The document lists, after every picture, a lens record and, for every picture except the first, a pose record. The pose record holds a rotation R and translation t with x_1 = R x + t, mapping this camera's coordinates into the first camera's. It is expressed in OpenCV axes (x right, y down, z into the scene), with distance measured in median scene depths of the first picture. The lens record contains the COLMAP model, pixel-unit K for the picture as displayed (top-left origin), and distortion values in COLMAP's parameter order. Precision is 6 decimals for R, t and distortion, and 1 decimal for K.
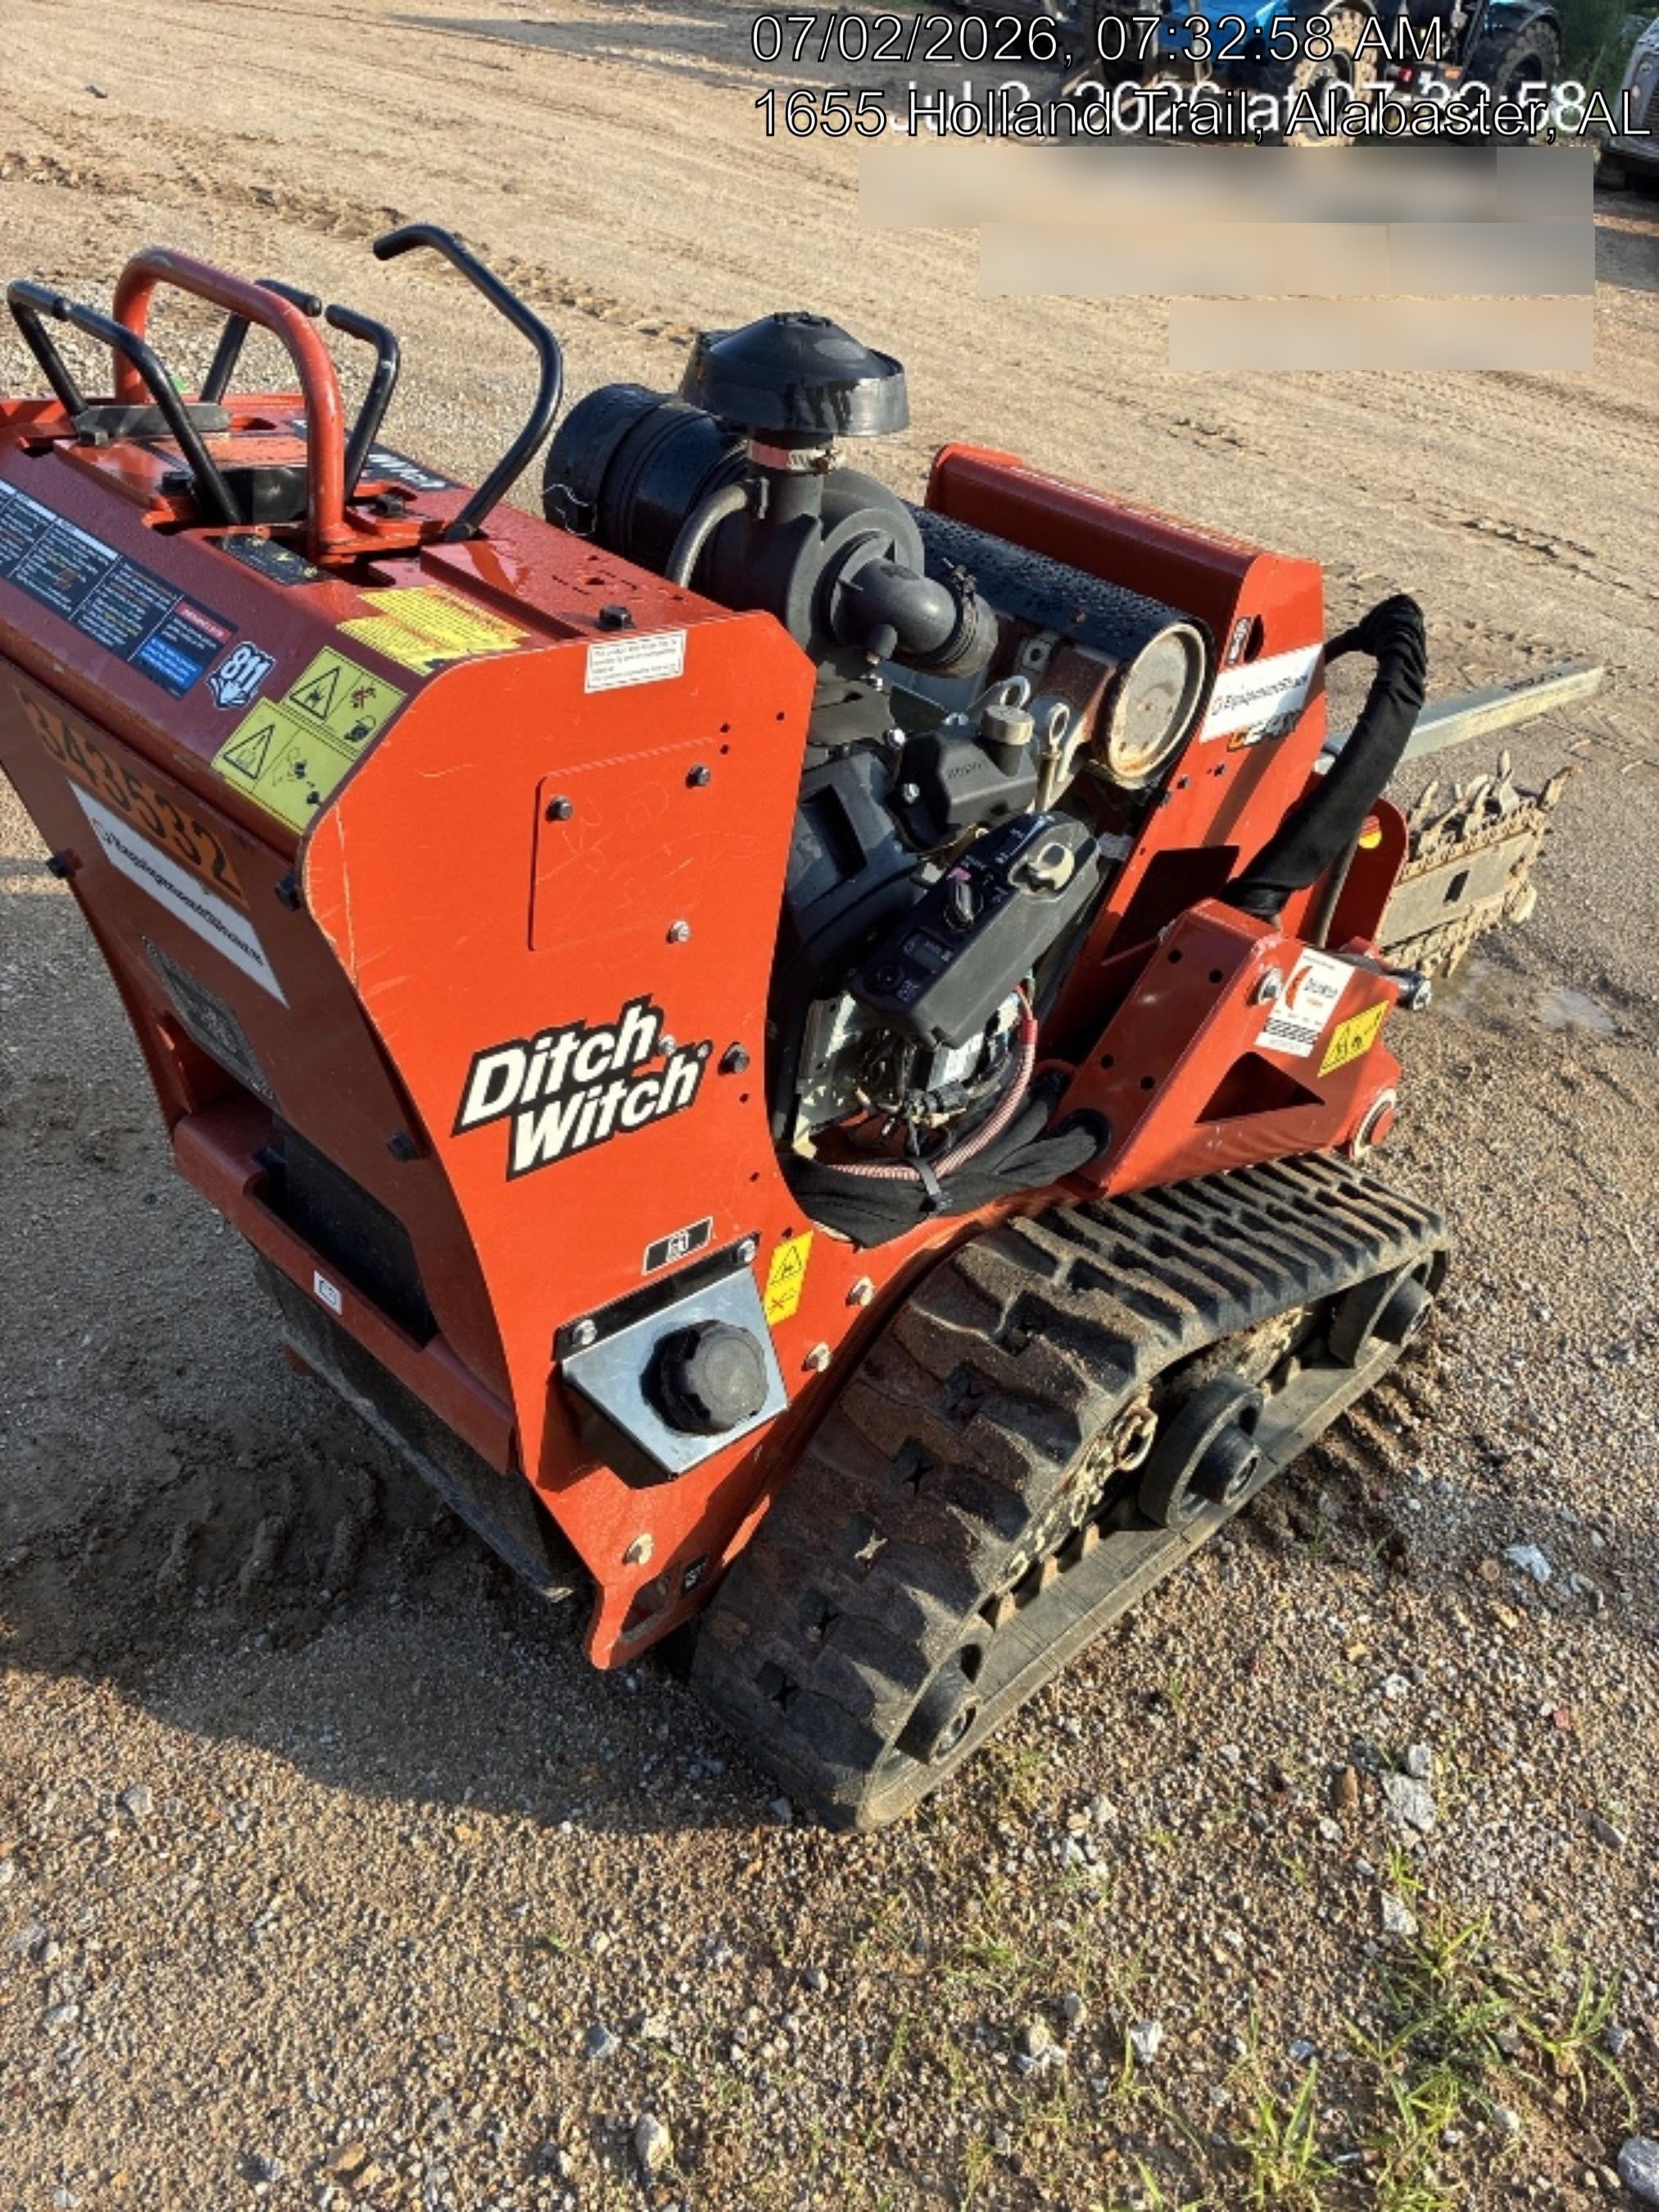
lens RADIAL K [[1710.0, 0, 834.4], [0, 1710.0, 1161.2], [0, 0, 1]] dist [0.000476, 0.044159]
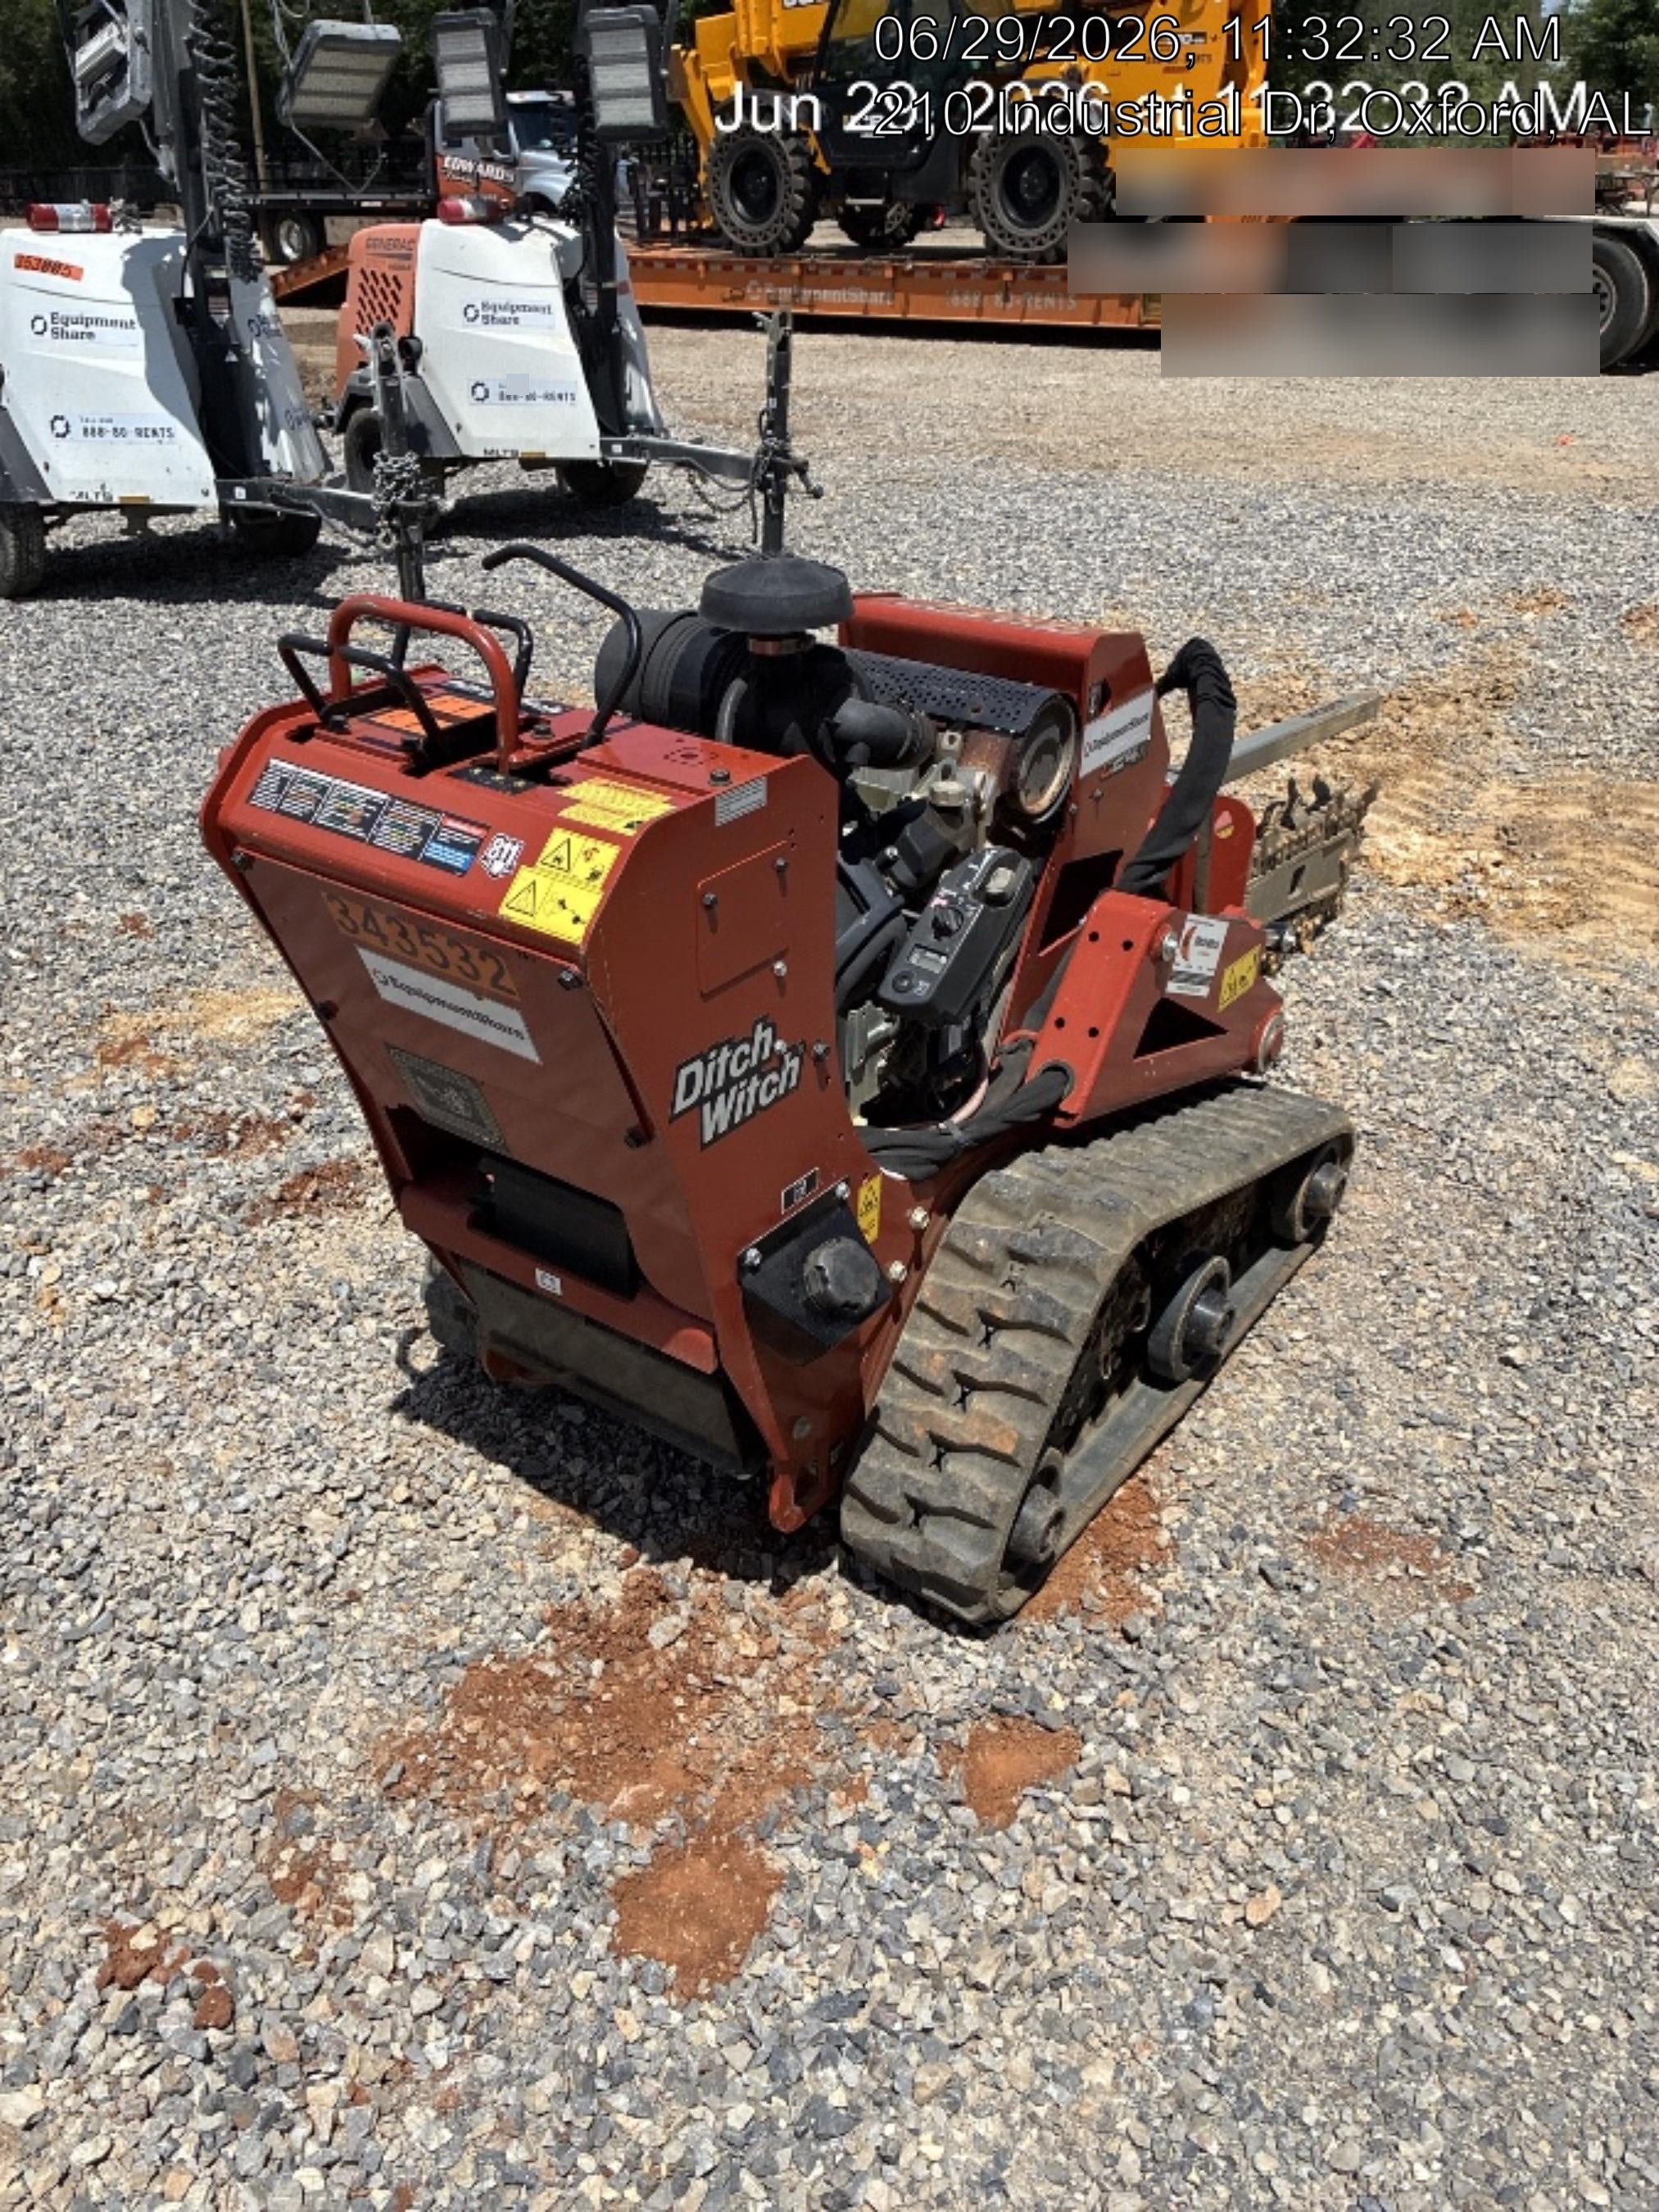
lens RADIAL K [[1710.0, 0, 834.4], [0, 1710.0, 1161.2], [0, 0, 1]] dist [0.000476, 0.044159]
pose [[0.980855, -0.190613, 0.039888, -0.139876], [0.192042, 0.980737, -0.035702, 0.098319], [-0.032314, 0.042678, 0.998566, -0.515342]]
